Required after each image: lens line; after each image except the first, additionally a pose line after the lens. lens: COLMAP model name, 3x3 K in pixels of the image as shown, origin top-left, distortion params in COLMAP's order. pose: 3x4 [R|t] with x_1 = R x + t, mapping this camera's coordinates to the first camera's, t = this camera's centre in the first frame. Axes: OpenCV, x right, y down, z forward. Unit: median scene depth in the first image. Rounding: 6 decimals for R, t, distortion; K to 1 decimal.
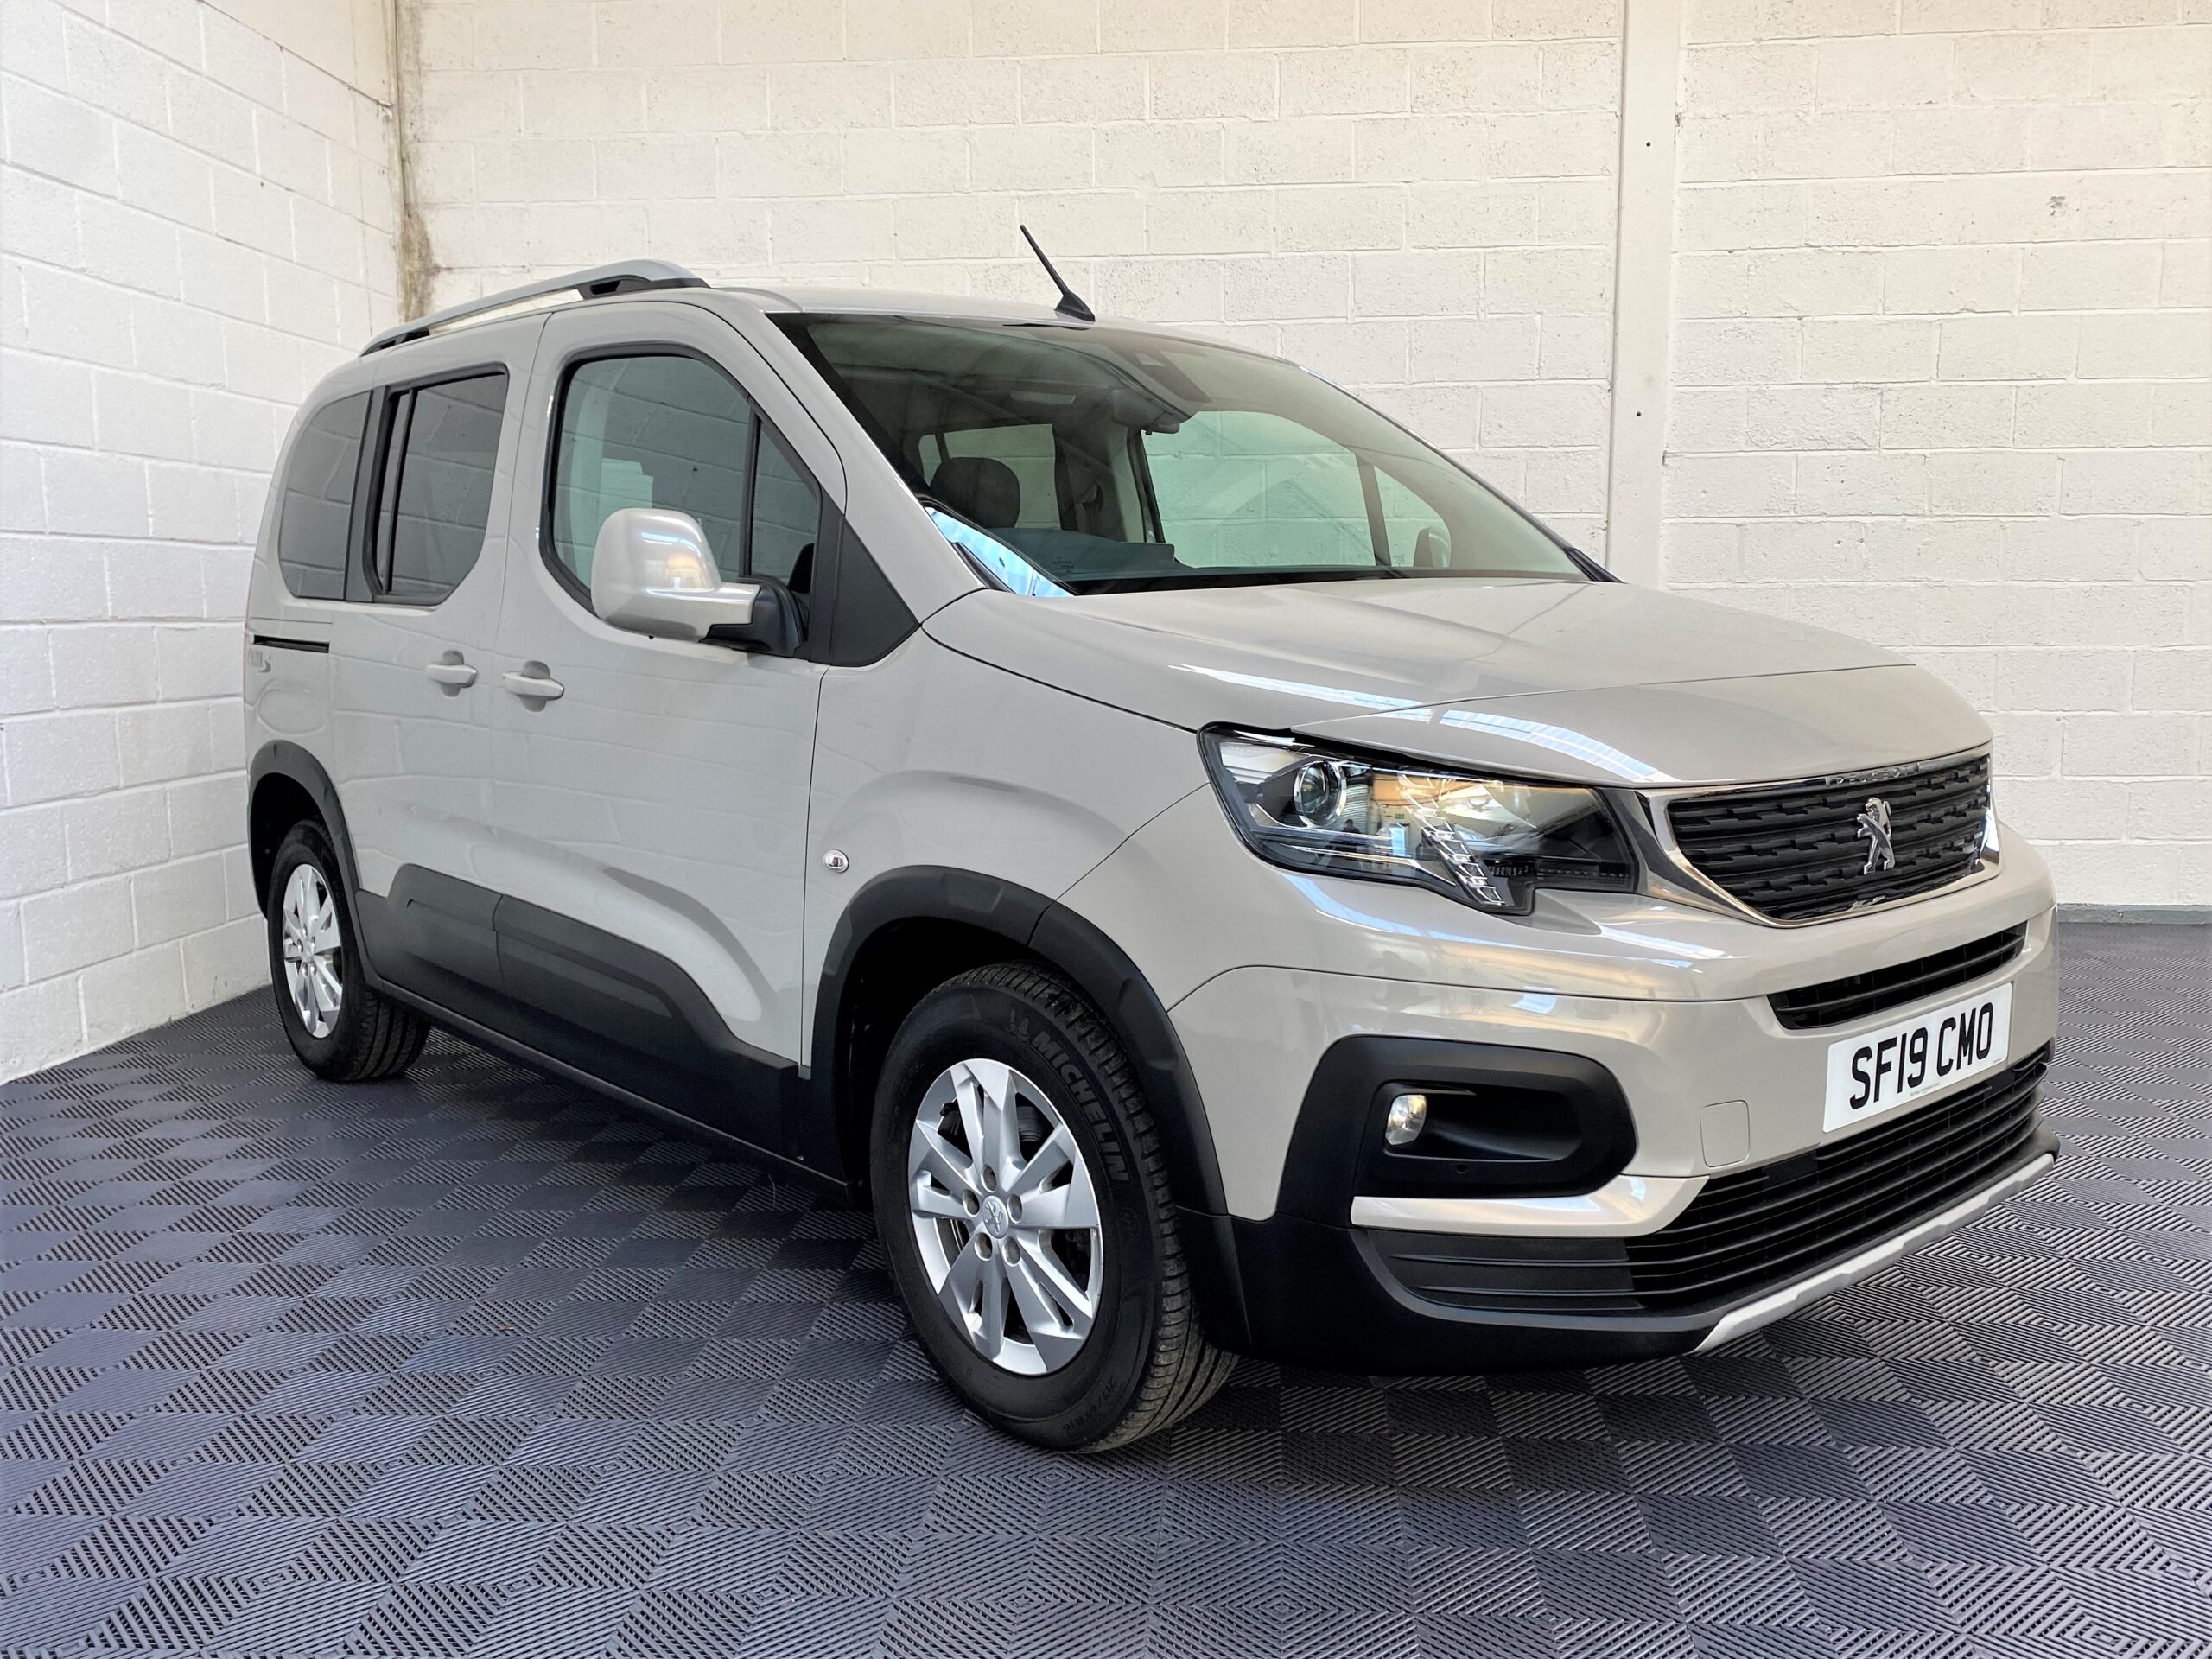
lens RADIAL K [[1820.6, 0, 1106.6], [0, 1820.6, 835.8], [0, 0, 1]] dist [0.021343, -0.009767]
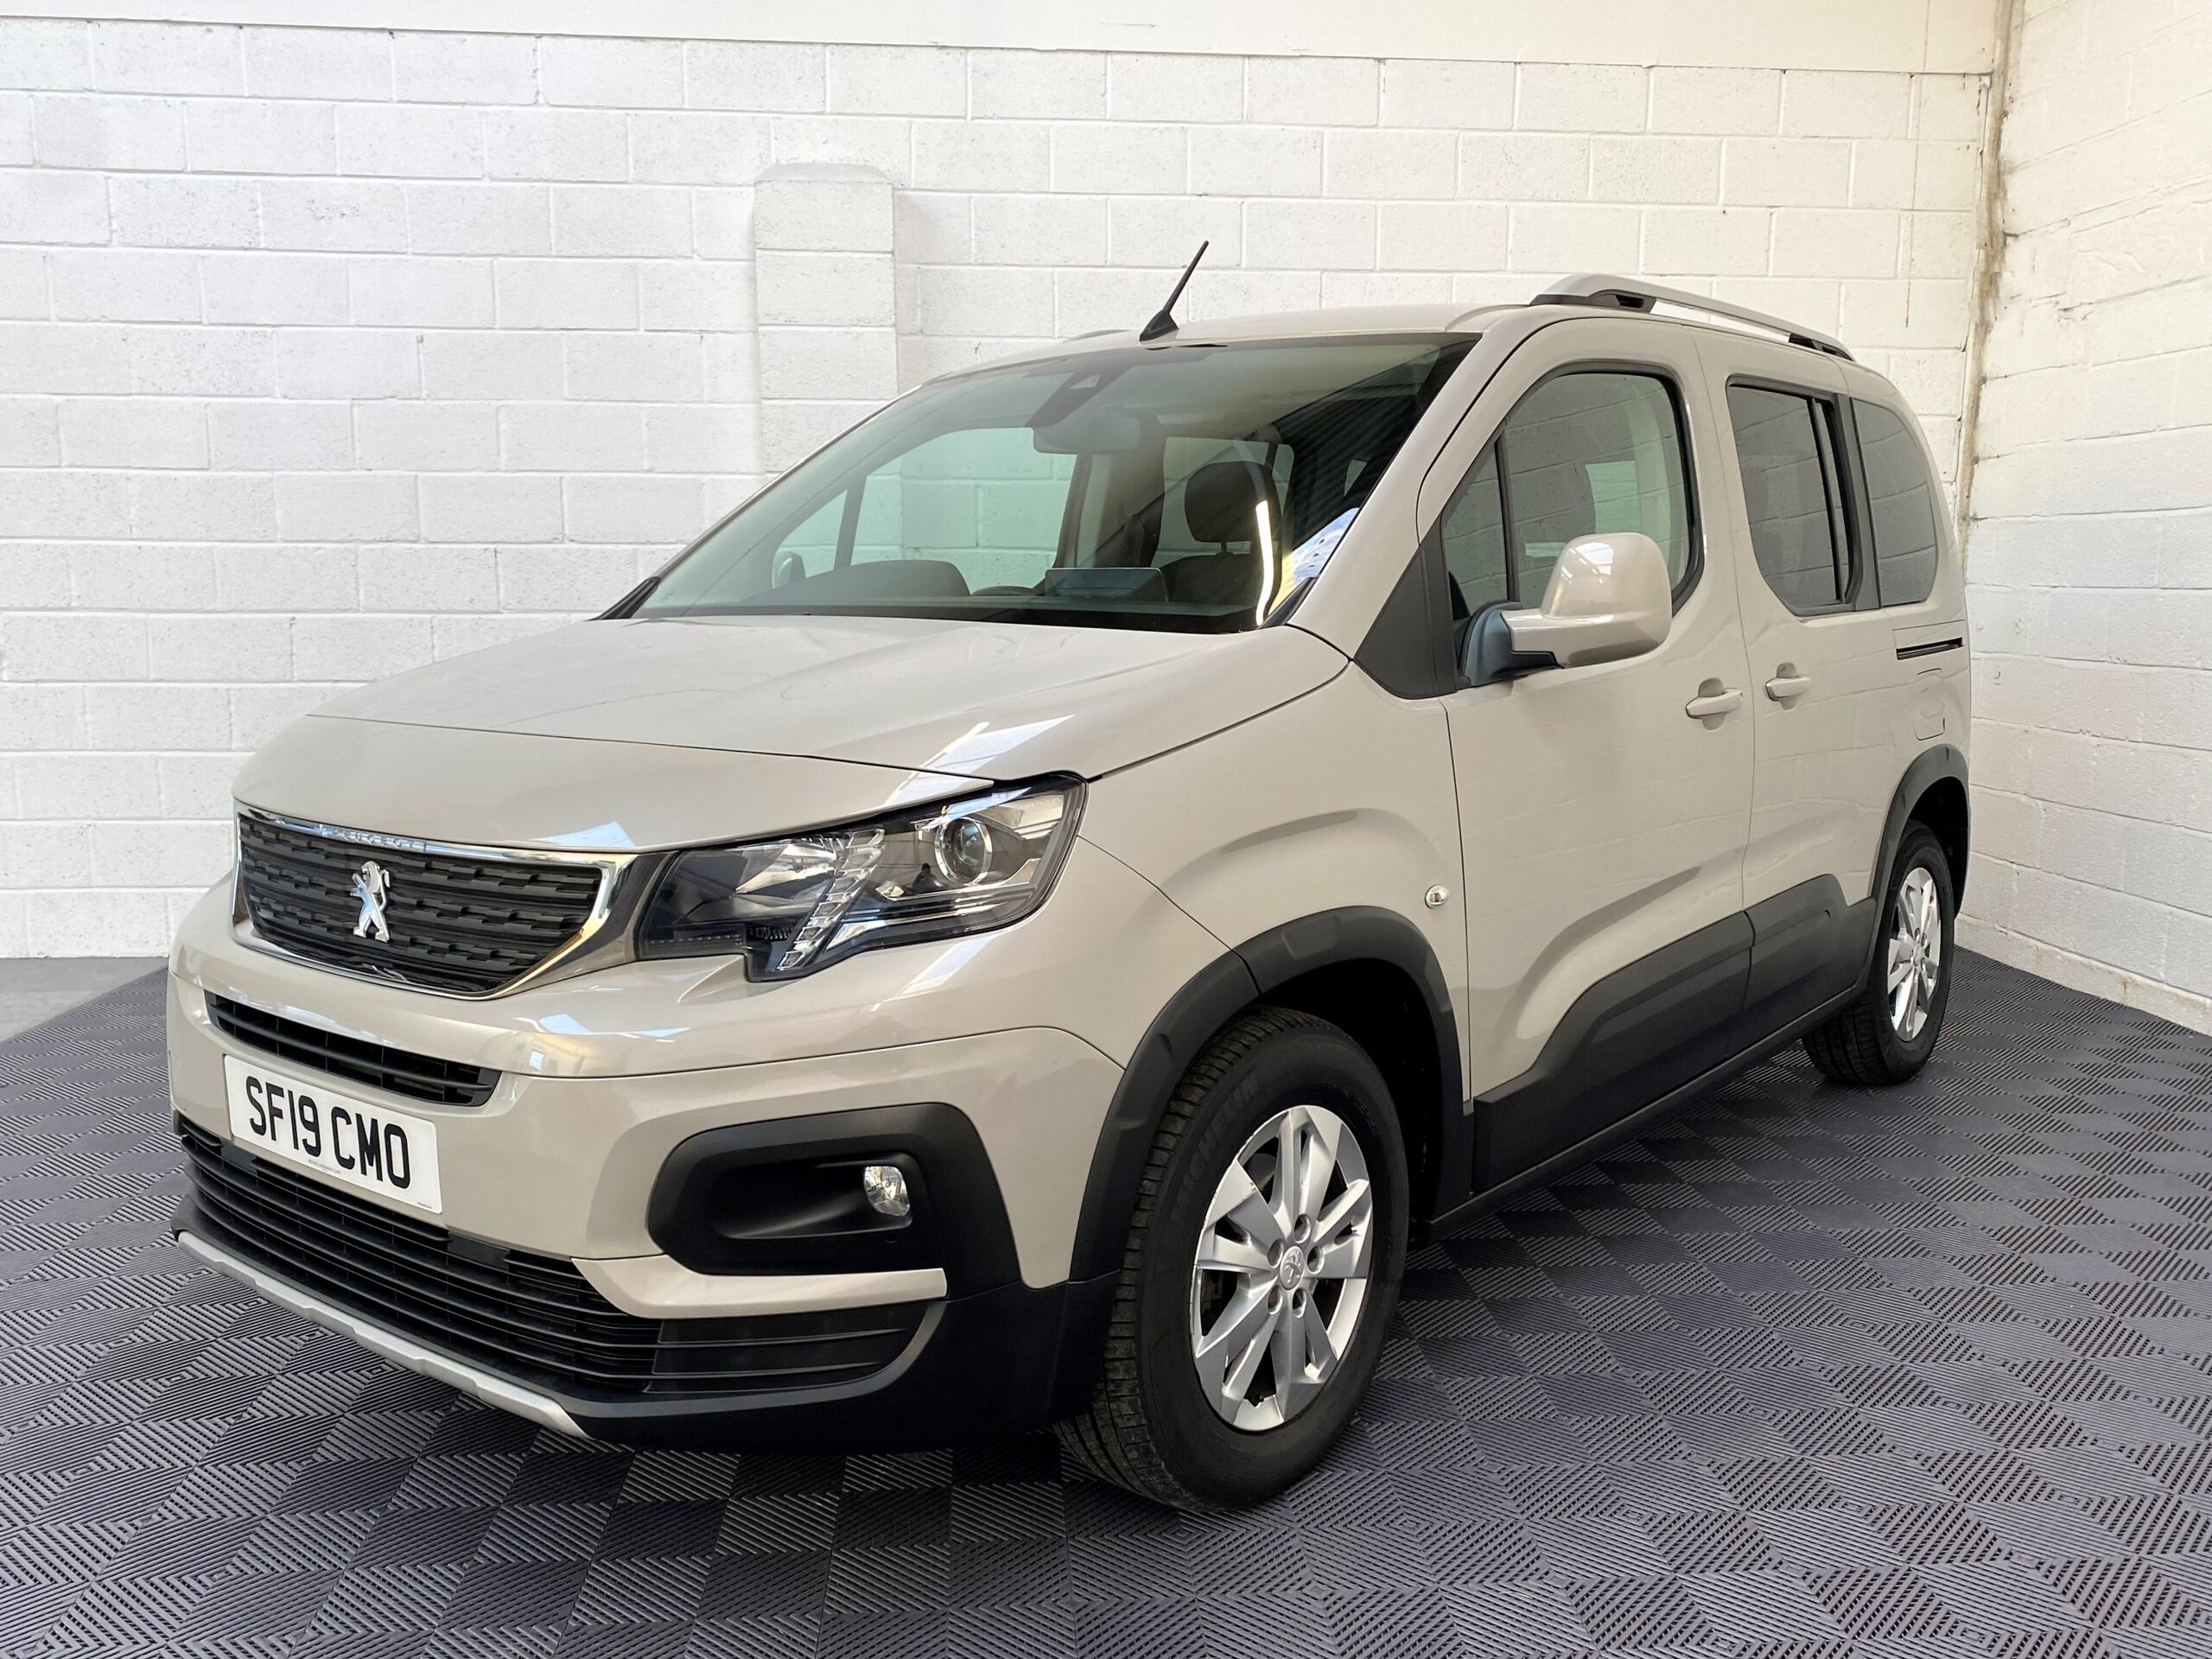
lens RADIAL K [[1844.4, 0, 1149.3], [0, 1844.4, 841.6], [0, 0, 1]] dist [0.015817, 0.003326]
pose [[0.183405, 0.147889, -0.971849, 1.401382], [-0.129056, 0.983685, 0.125335, -0.201159], [0.974529, 0.102435, 0.199499, 1.171310]]
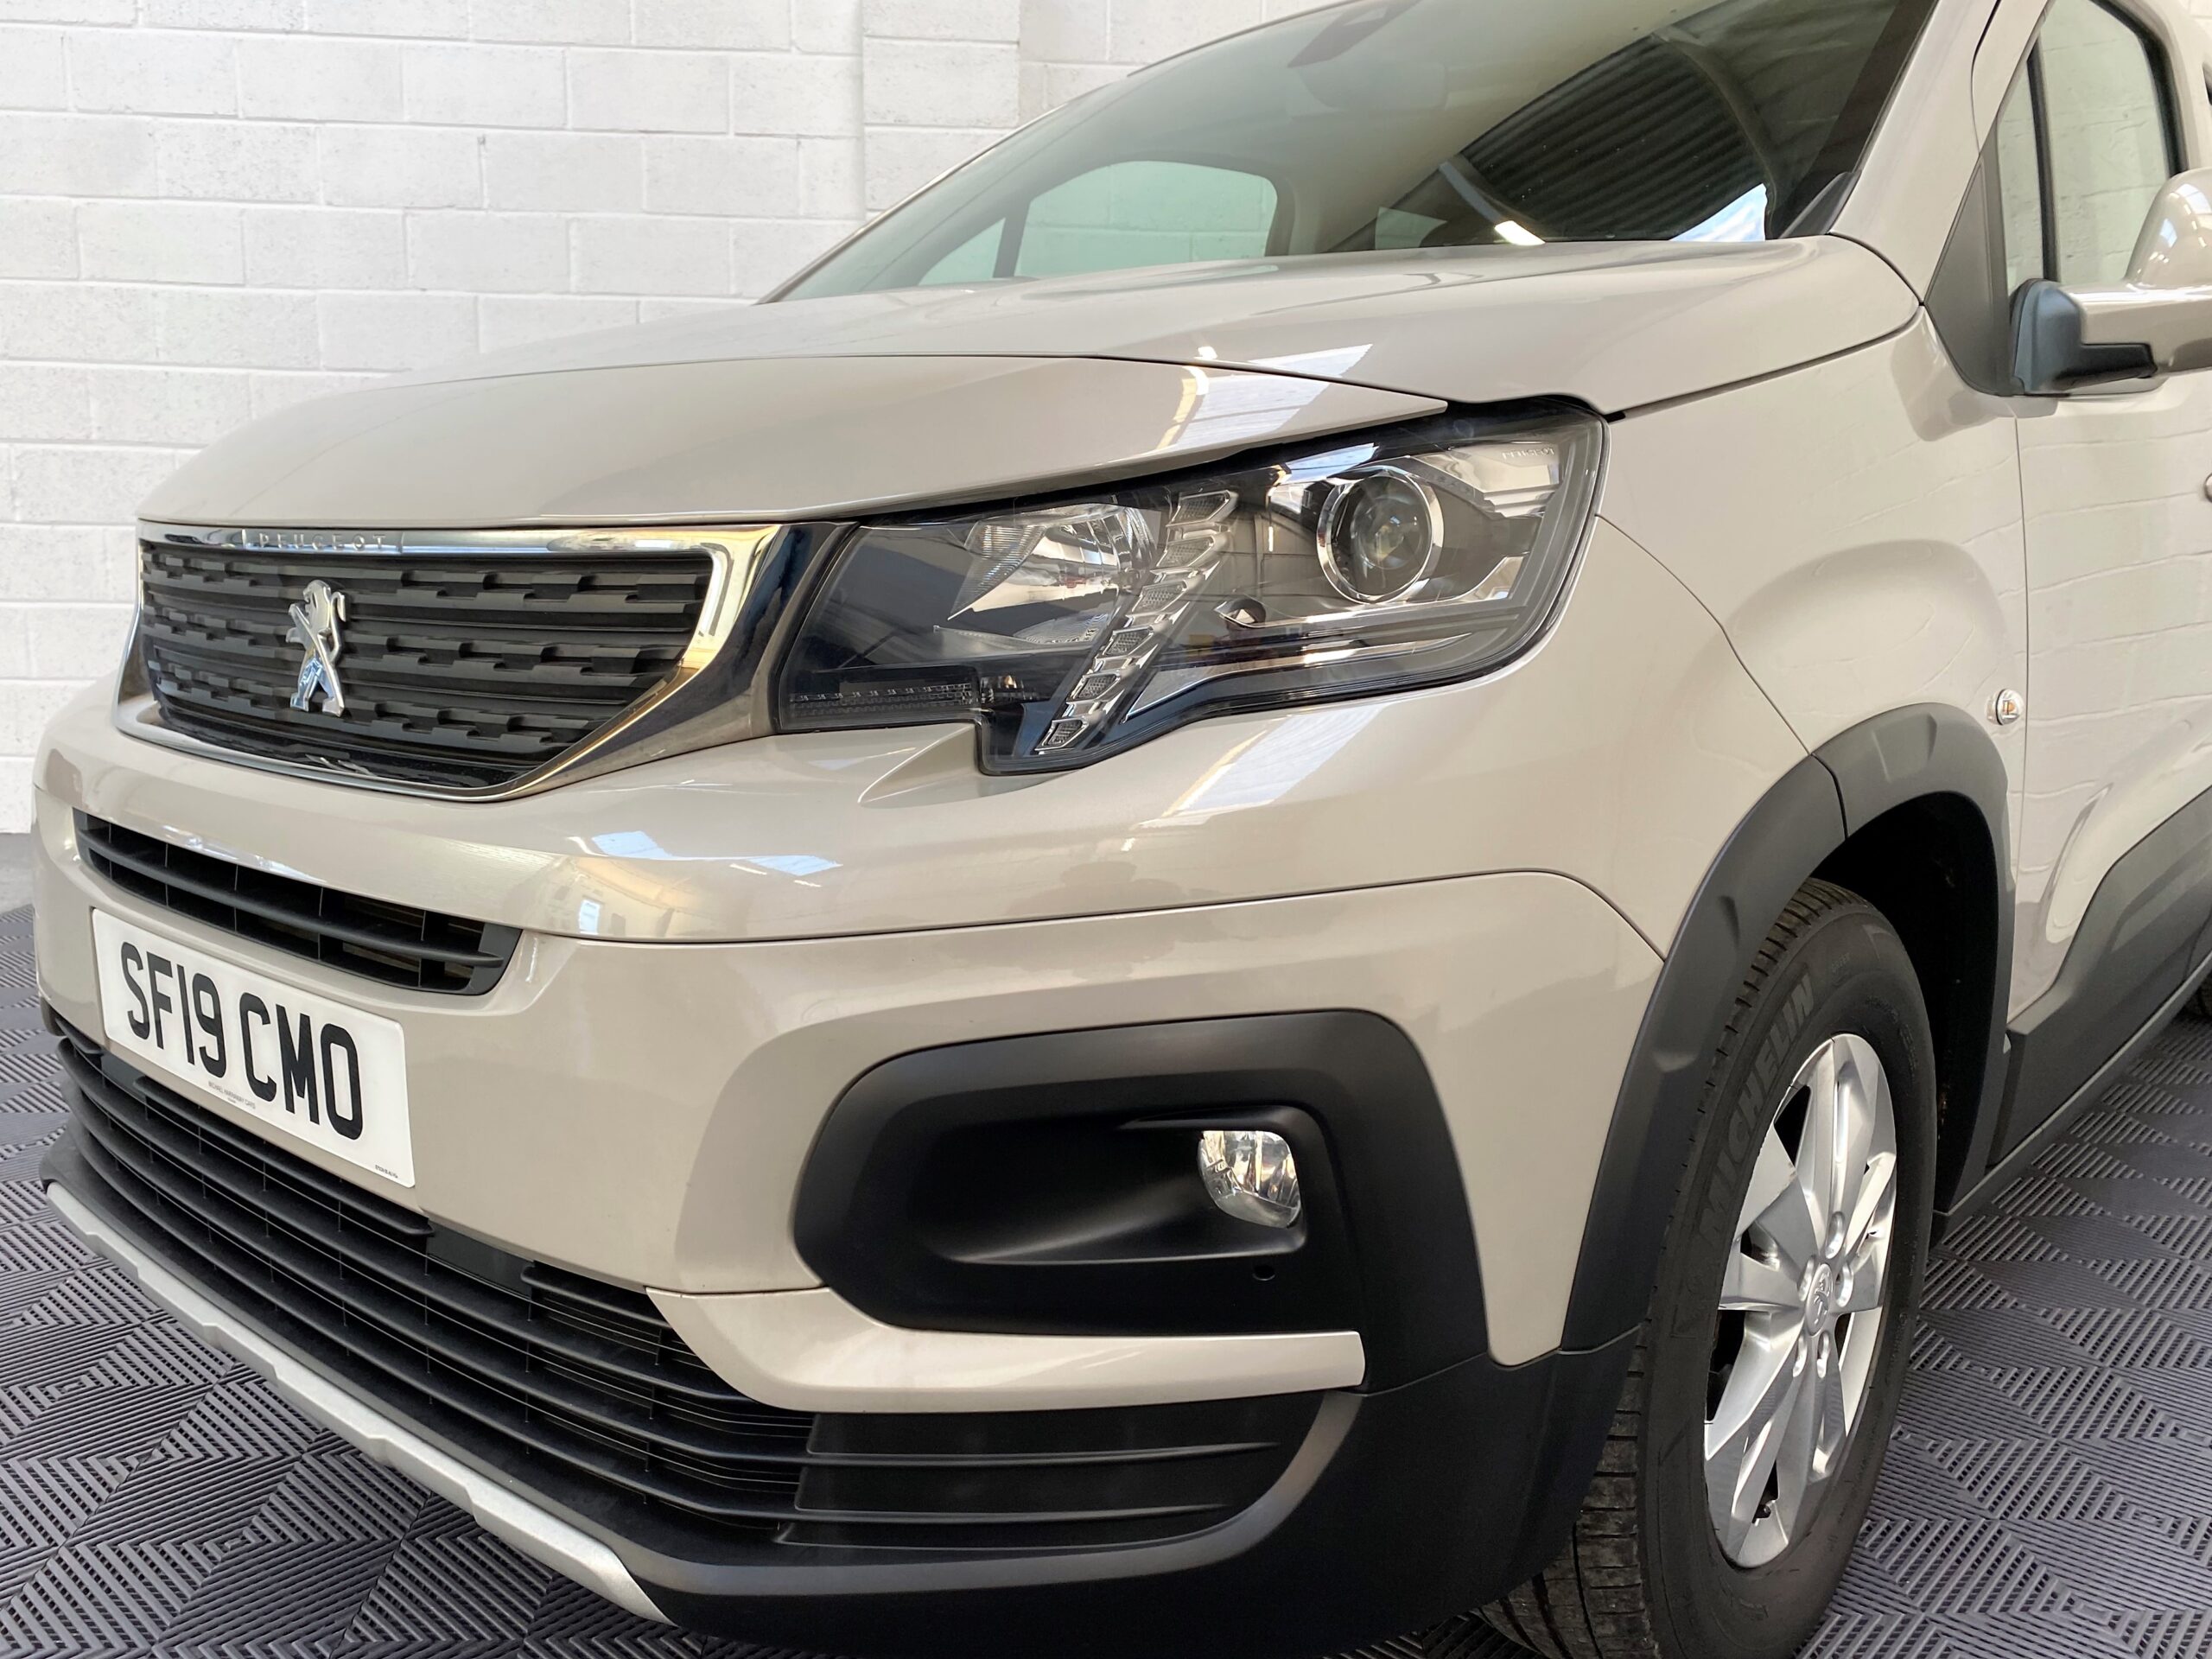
lens RADIAL K [[1740.4, 0, 1124.0], [0, 1740.4, 800.7], [0, 0, 1]] dist [0.012155, 0.006617]
pose [[0.149344, 0.162676, -0.975312, 0.970775], [-0.143113, 0.979544, 0.141468, -0.065263], [0.978374, 0.118453, 0.169570, 1.129948]]
